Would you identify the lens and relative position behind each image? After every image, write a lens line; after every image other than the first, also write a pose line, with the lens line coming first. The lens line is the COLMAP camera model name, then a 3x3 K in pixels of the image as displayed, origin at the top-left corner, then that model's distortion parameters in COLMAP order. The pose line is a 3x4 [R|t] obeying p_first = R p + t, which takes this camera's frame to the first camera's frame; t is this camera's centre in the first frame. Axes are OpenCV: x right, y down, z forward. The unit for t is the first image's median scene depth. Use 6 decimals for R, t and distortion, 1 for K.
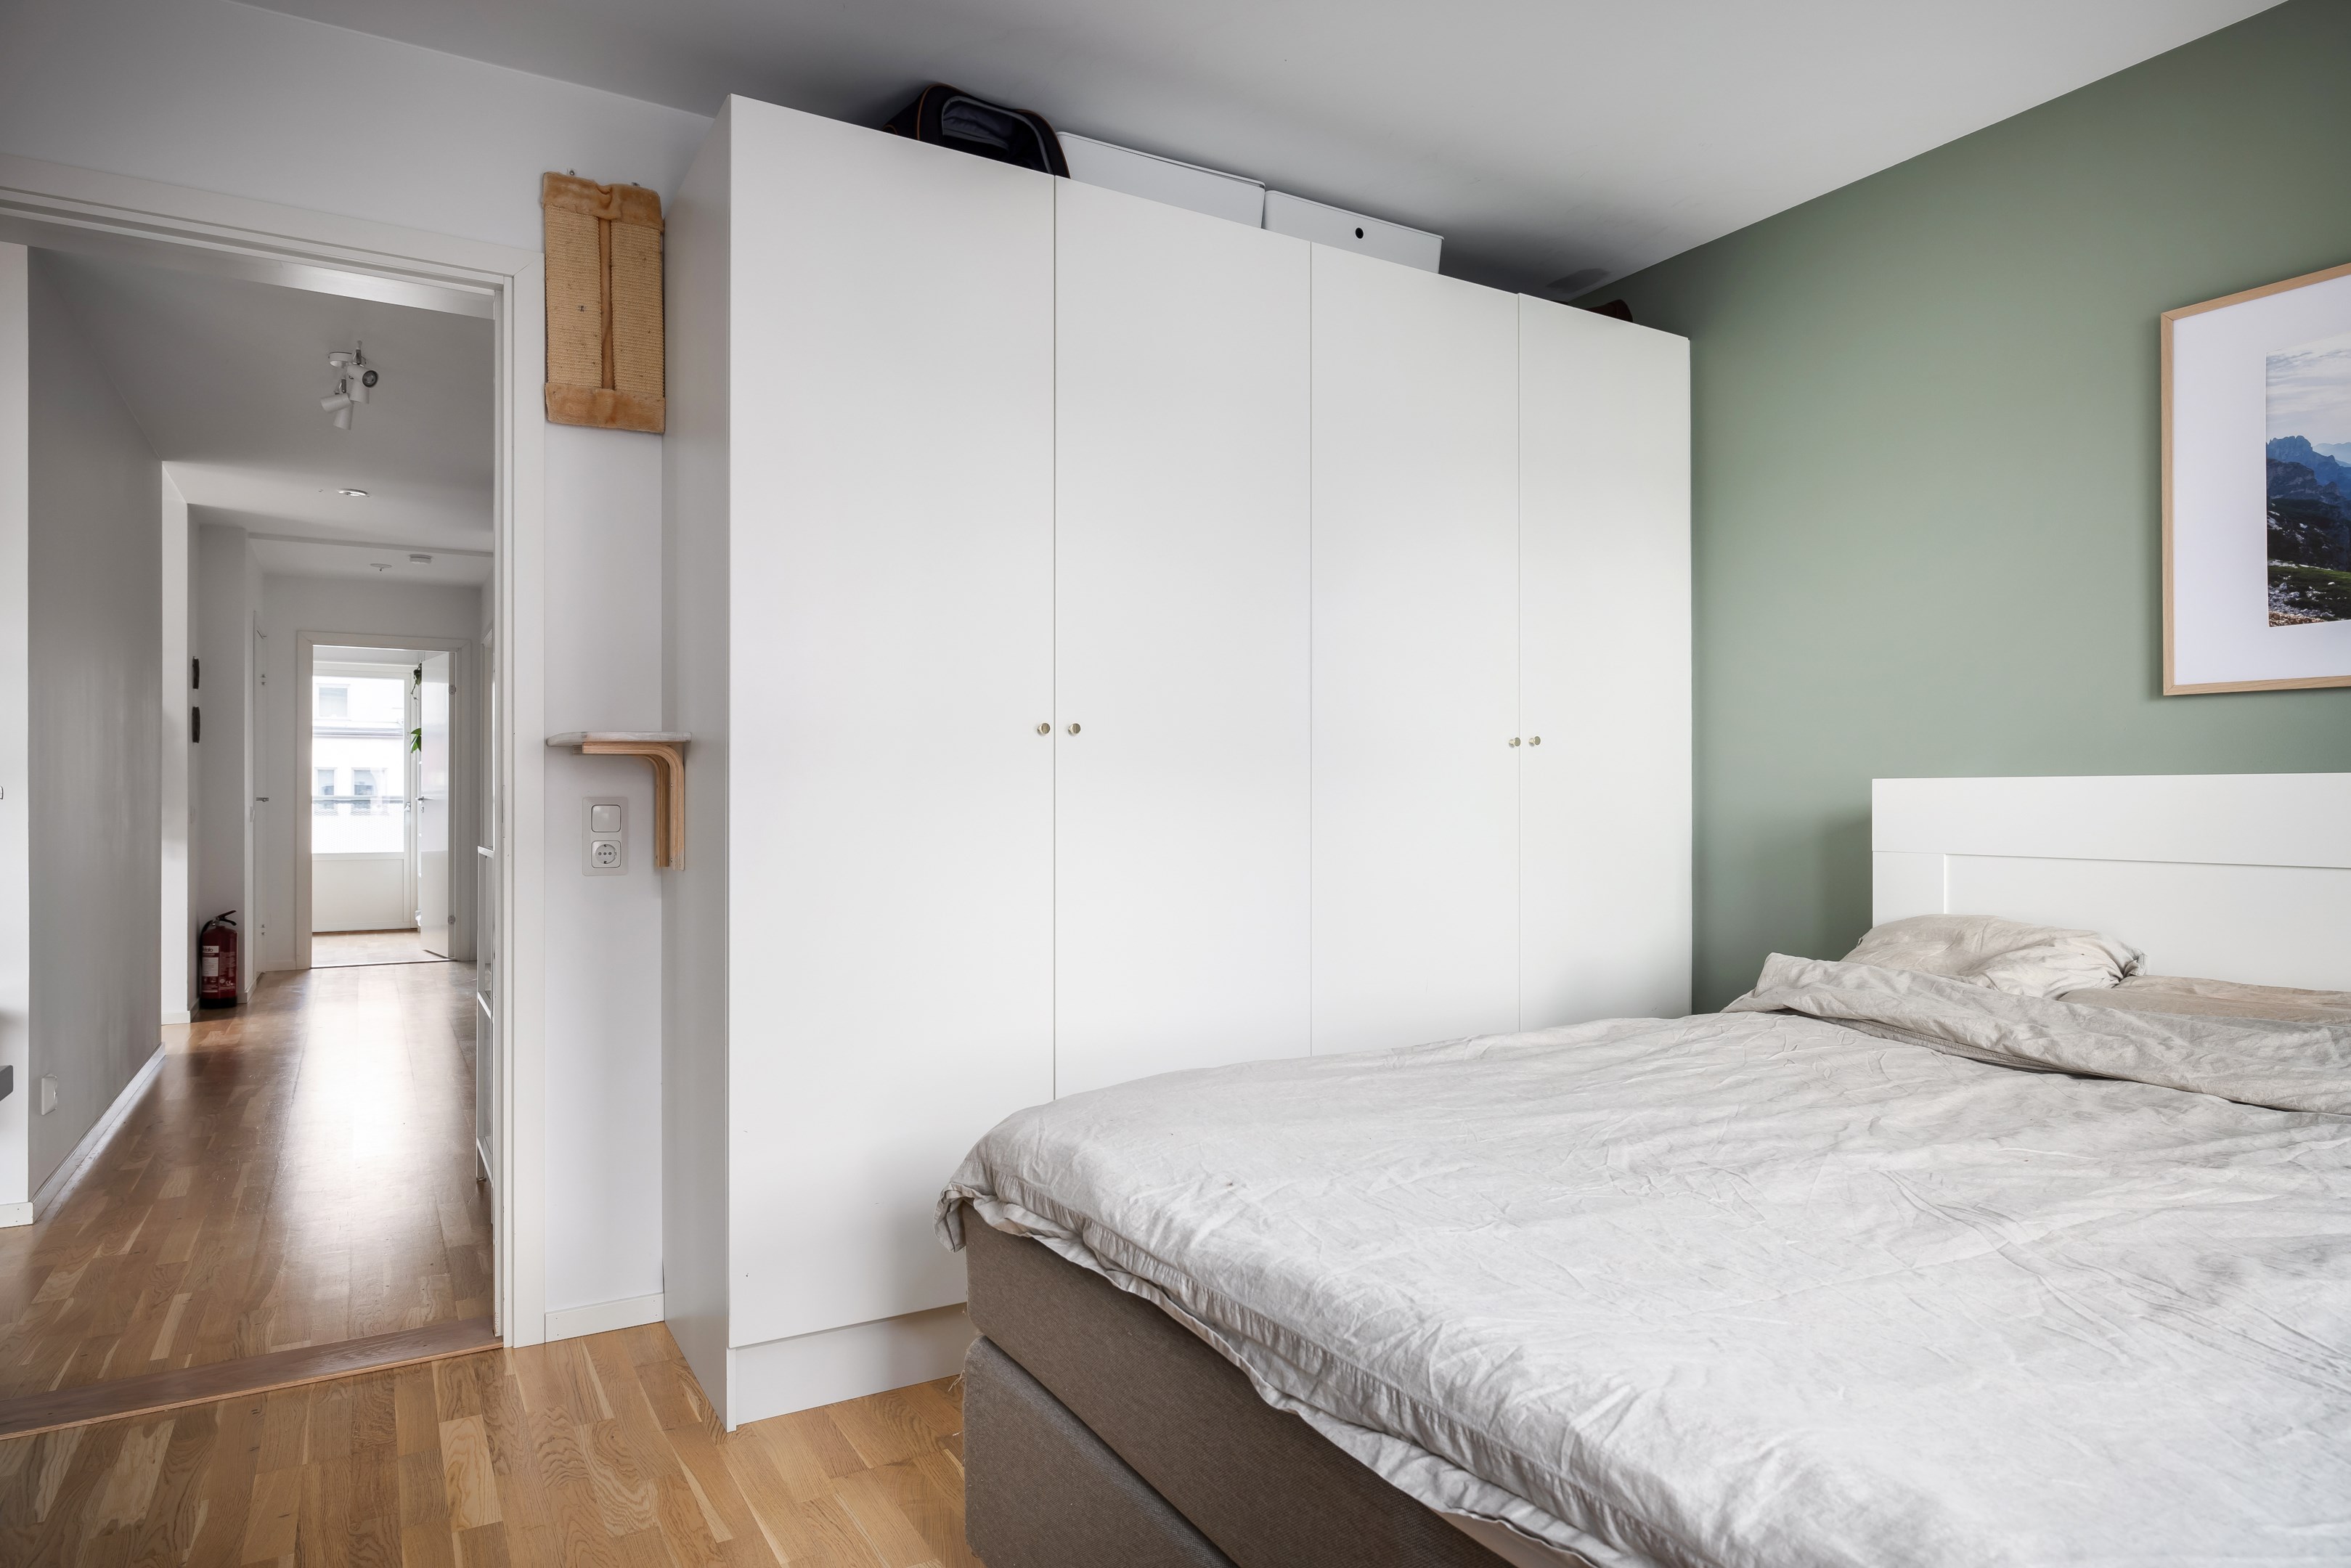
lens RADIAL K [[1375.2, 0, 1177.9], [0, 1375.2, 788.1], [0, 0, 1]] dist [-0.001658, 0.001596]
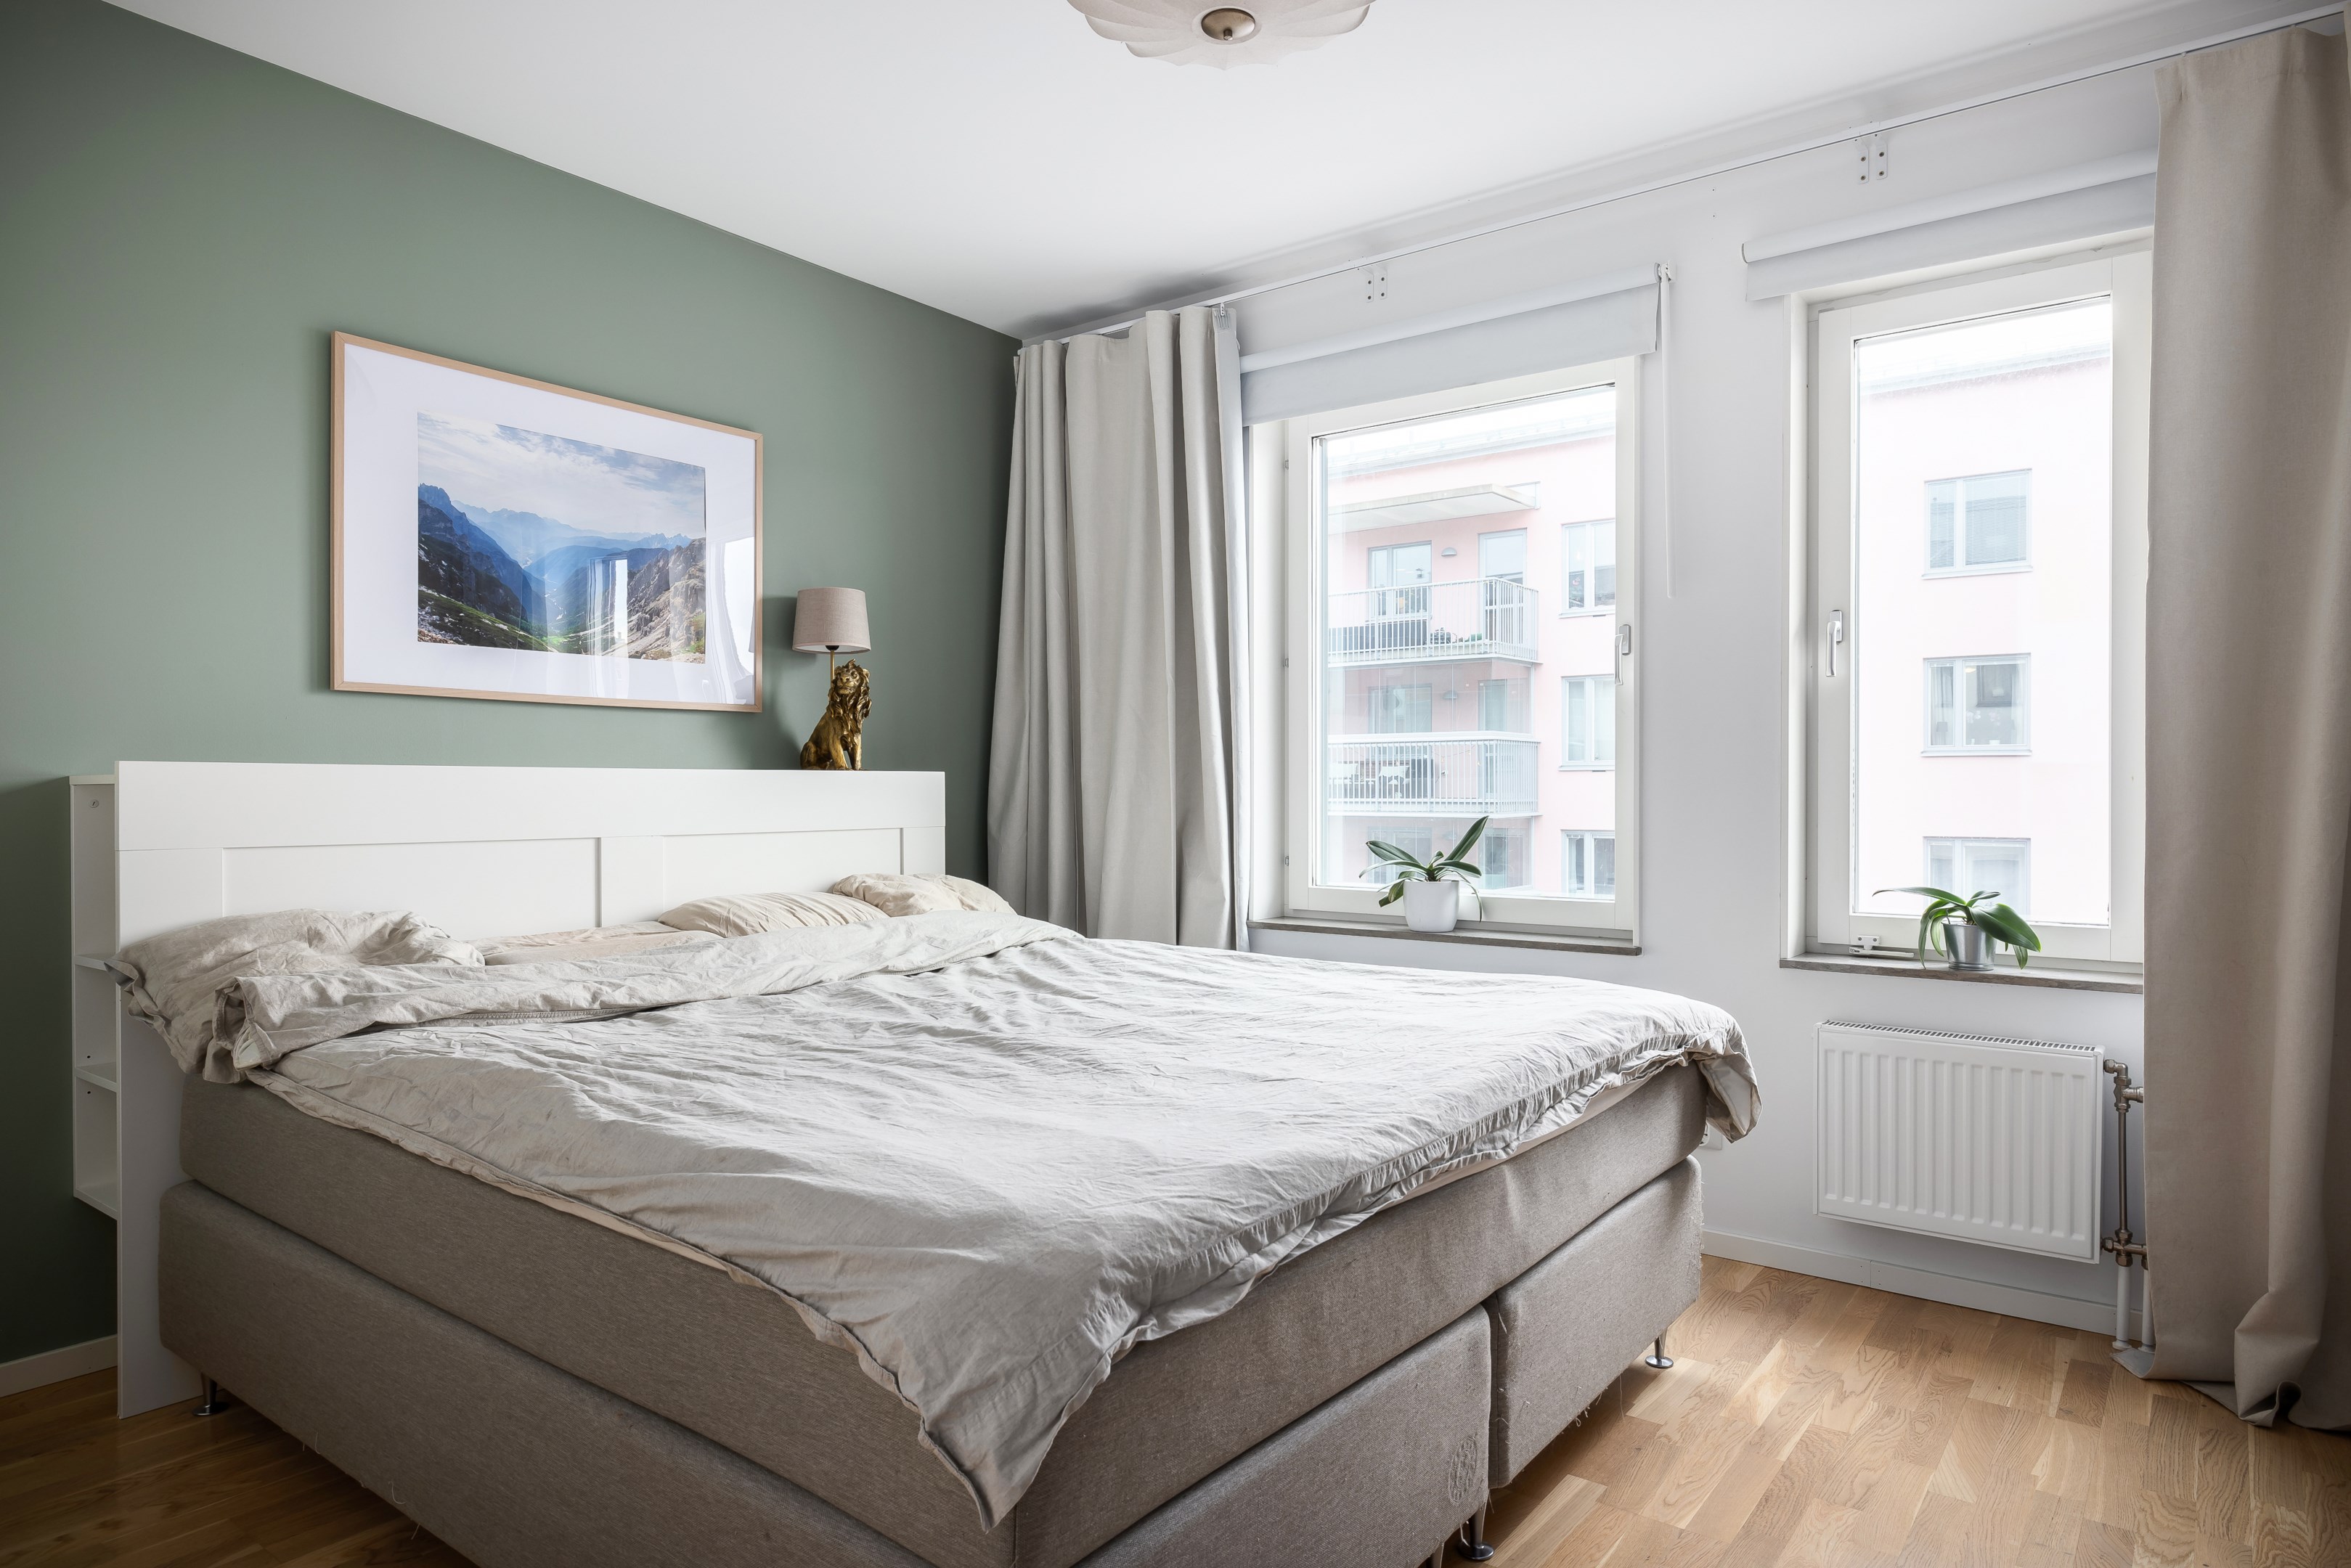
lens RADIAL K [[1375.2, 0, 1182.6], [0, 1375.2, 787.3], [0, 0, 1]] dist [-0.001658, 0.001596]
pose [[-0.378671, 0.000560, 0.925531, -0.446560], [-0.007791, 0.999962, -0.003793, 0.006186], [-0.925499, -0.008647, -0.378652, 0.680050]]
